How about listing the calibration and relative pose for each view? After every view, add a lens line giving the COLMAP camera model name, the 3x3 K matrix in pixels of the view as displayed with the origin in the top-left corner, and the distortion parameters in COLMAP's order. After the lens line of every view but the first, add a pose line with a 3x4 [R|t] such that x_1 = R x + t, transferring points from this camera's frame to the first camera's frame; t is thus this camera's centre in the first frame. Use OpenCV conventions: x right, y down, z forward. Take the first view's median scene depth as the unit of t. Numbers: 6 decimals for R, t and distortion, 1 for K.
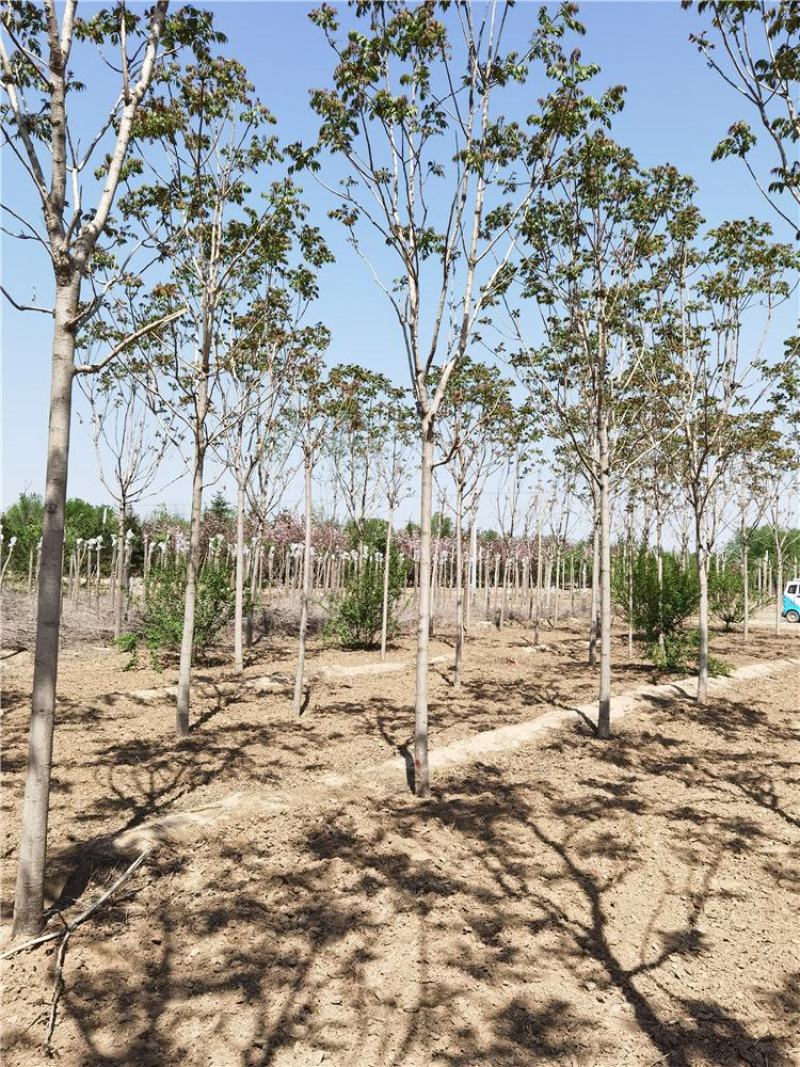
lens RADIAL K [[857.6, 0, 408.6], [0, 857.6, 537.5], [0, 0, 1]] dist [0.053927, -0.047360]
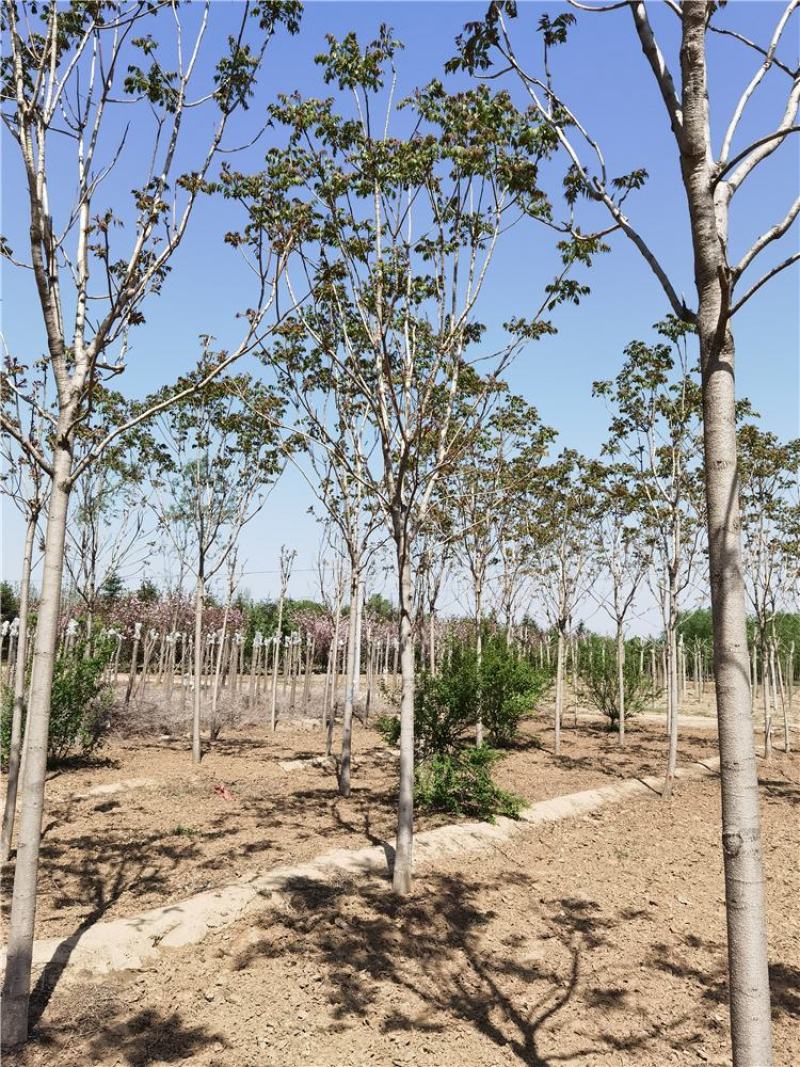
lens RADIAL K [[857.6, 0, 400.8], [0, 857.6, 531.8], [0, 0, 1]] dist [0.053927, -0.047360]
pose [[0.999007, 0.010199, 0.043366, 0.187739], [-0.005627, 0.994533, -0.104274, 0.010739], [-0.044193, 0.103927, 0.993603, 0.248169]]
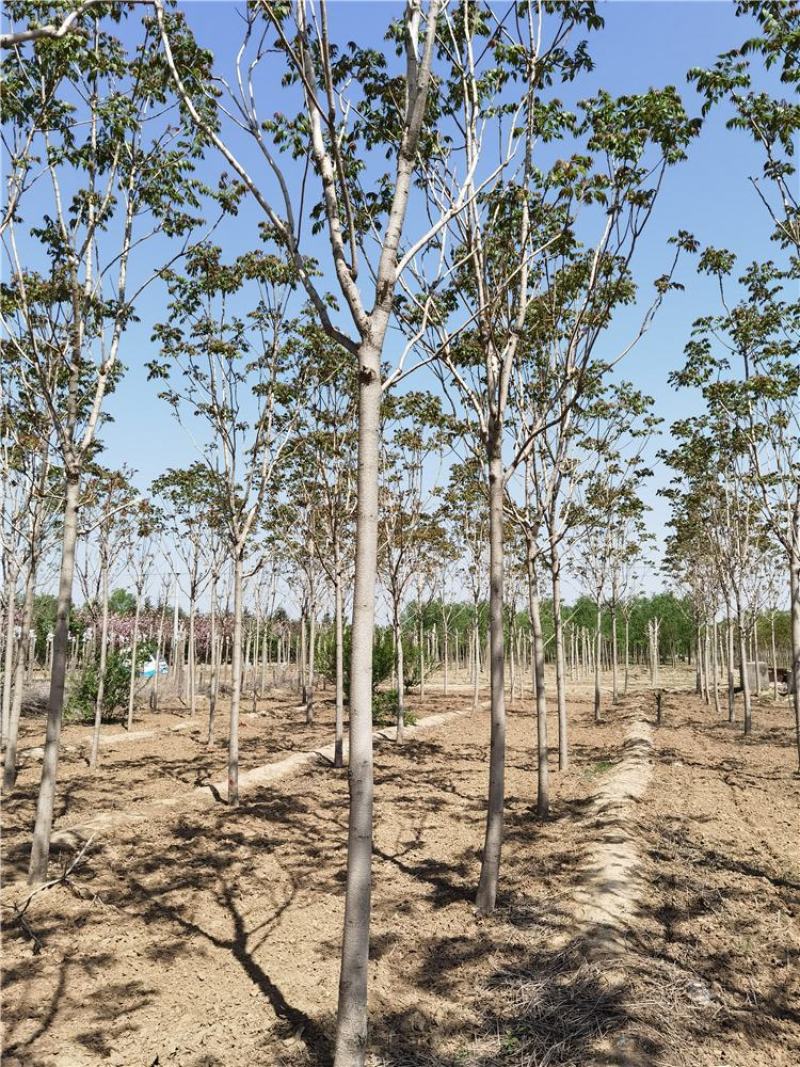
lens RADIAL K [[857.6, 0, 394.0], [0, 857.6, 541.6], [0, 0, 1]] dist [0.053927, -0.047360]
pose [[0.939384, 0.017182, 0.342435, -0.108110], [0.010967, 0.996727, -0.080098, -0.010583], [-0.342691, 0.078998, 0.936121, -0.223943]]
